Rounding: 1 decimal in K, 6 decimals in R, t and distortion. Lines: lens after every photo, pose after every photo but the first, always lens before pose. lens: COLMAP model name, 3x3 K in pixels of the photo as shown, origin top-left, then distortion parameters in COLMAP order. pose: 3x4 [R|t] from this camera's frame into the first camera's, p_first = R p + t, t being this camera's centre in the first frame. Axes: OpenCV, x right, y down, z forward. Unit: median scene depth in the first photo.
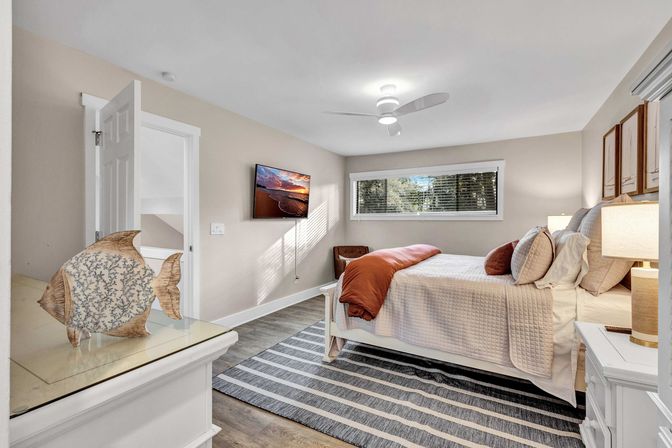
lens RADIAL K [[309.3, 0, 336.0], [0, 309.3, 224.0], [0, 0, 1]] dist [-0.002390, -0.000148]
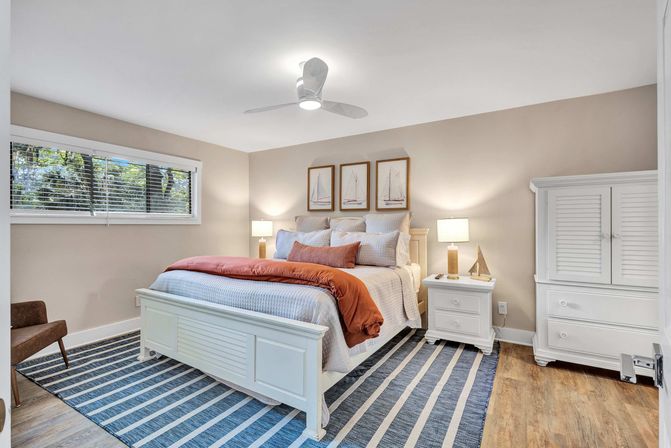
lens RADIAL K [[308.8, 0, 335.5], [0, 308.8, 224.0], [0, 0, 1]] dist [-0.002390, -0.000148]
pose [[0.024234, -0.001239, 0.999706, -0.727047], [0.009082, 0.999958, 0.001019, -0.016450], [-0.999665, 0.009055, 0.024244, 0.999318]]
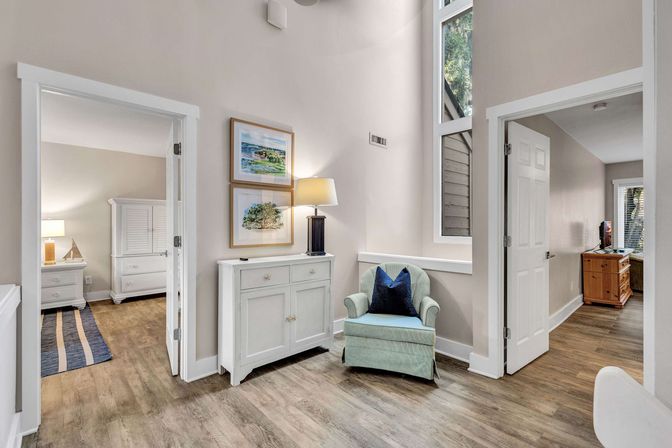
lens RADIAL K [[309.3, 0, 336.0], [0, 309.3, 224.0], [0, 0, 1]] dist [-0.002390, -0.000148]
pose [[-0.951487, -0.002695, 0.307676, -1.466859], [-0.000436, 0.999972, 0.007410, -0.022304], [-0.307687, 0.006916, -0.951462, 1.678028]]
